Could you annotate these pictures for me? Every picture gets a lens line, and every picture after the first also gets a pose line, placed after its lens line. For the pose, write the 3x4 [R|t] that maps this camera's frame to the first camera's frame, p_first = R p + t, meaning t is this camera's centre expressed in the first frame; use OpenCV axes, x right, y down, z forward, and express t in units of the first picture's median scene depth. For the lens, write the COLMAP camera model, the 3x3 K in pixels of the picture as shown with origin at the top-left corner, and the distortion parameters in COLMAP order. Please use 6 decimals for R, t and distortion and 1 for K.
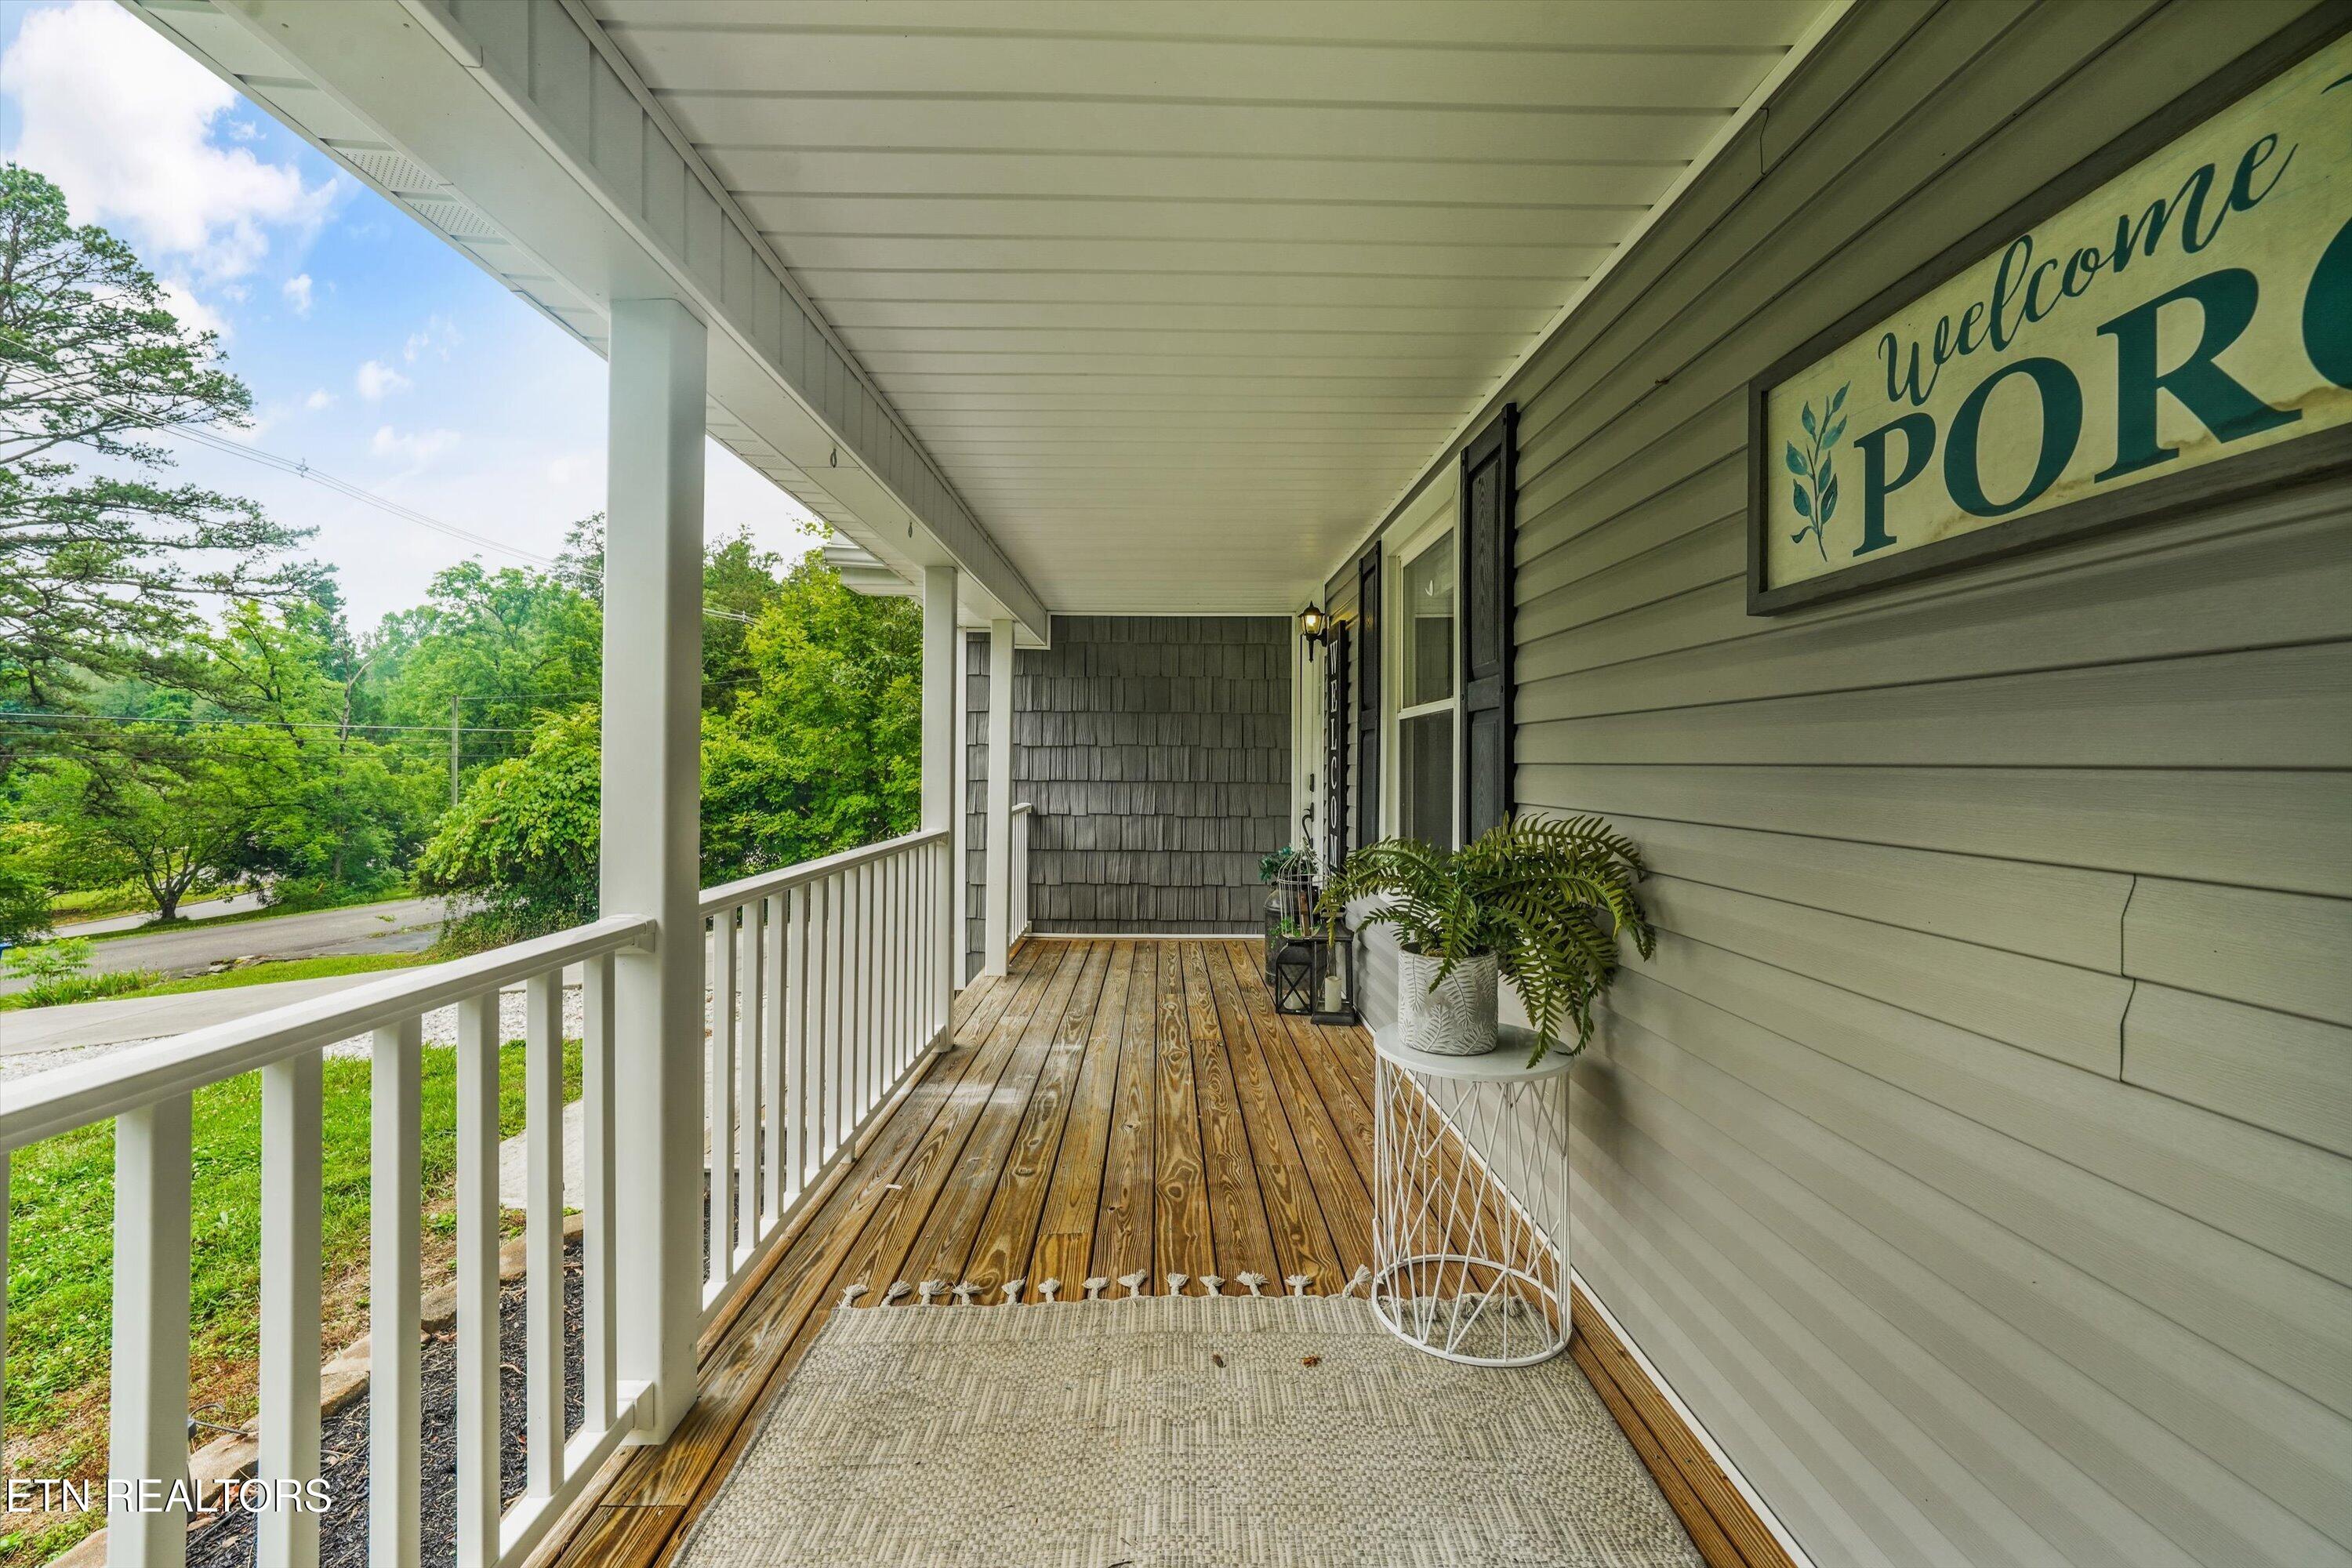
lens RADIAL K [[914.3, 0, 1170.4], [0, 914.3, 767.2], [0, 0, 1]] dist [-0.020469, 0.006040]
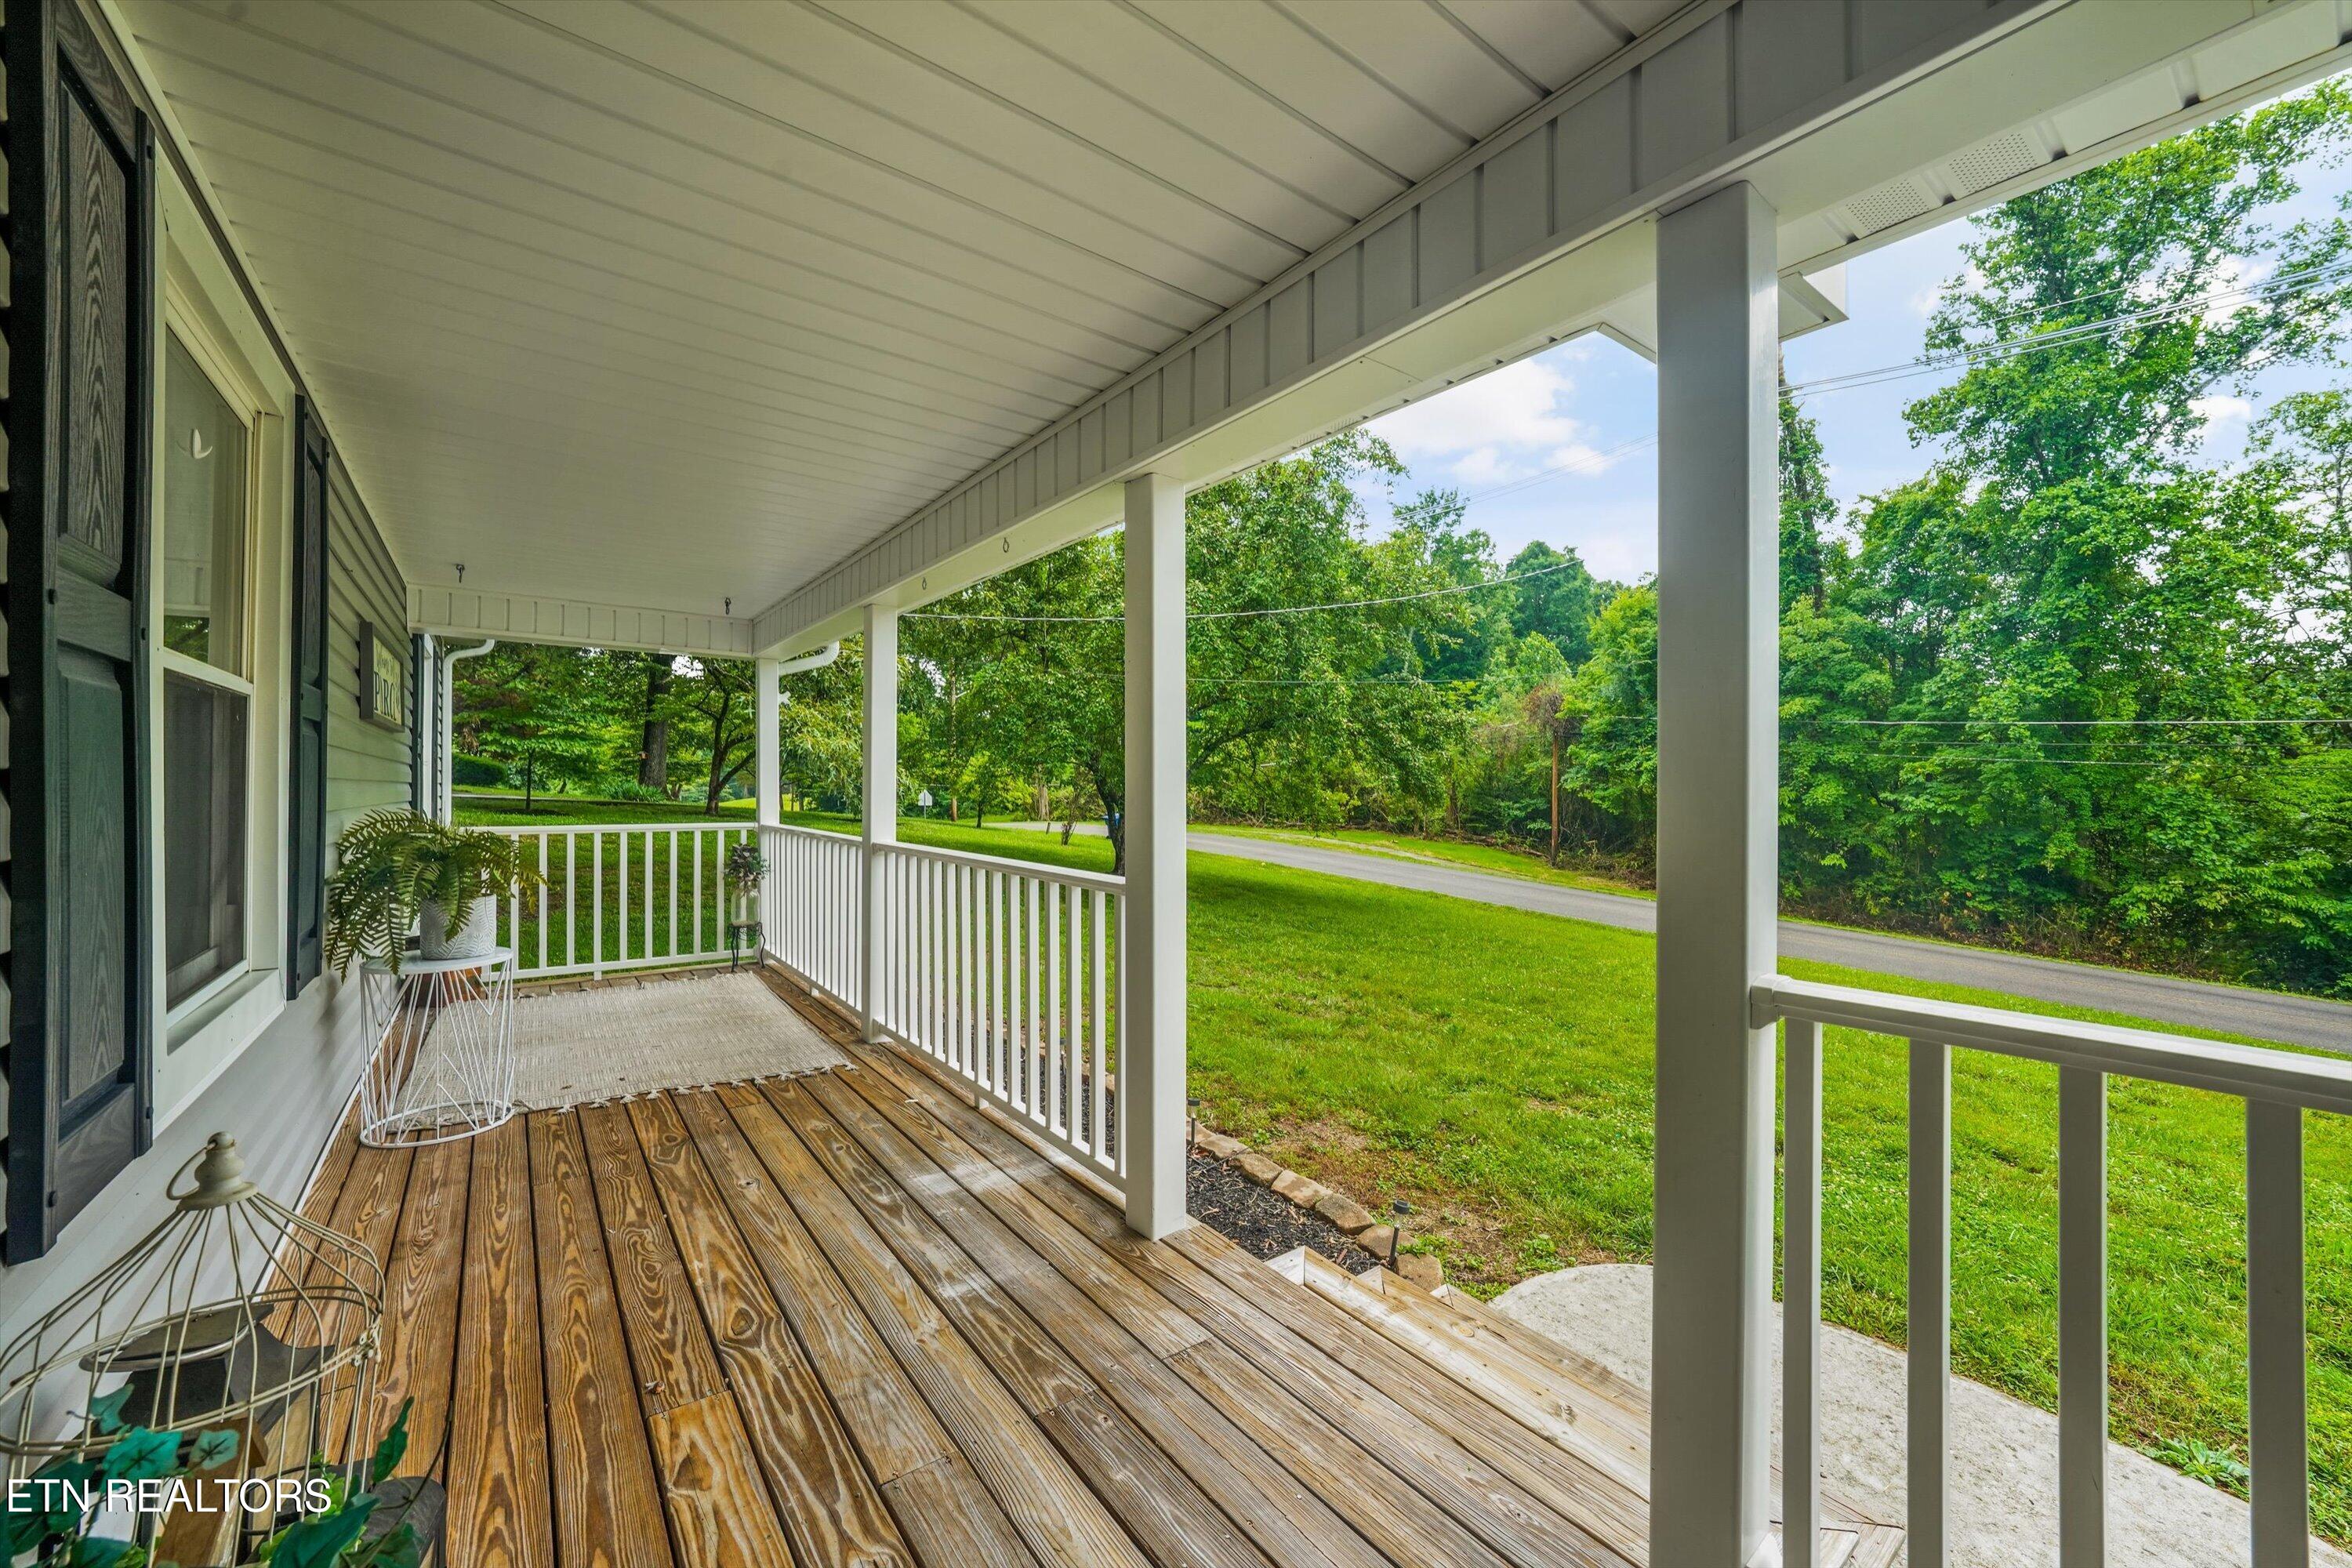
lens RADIAL K [[914.3, 0, 1170.4], [0, 914.3, 767.2], [0, 0, 1]] dist [-0.020469, 0.006040]
pose [[-0.812425, -0.019235, -0.582748, 0.160371], [-0.006631, 0.999696, -0.023753, 0.004284], [0.583028, -0.015433, -0.812306, 2.150413]]
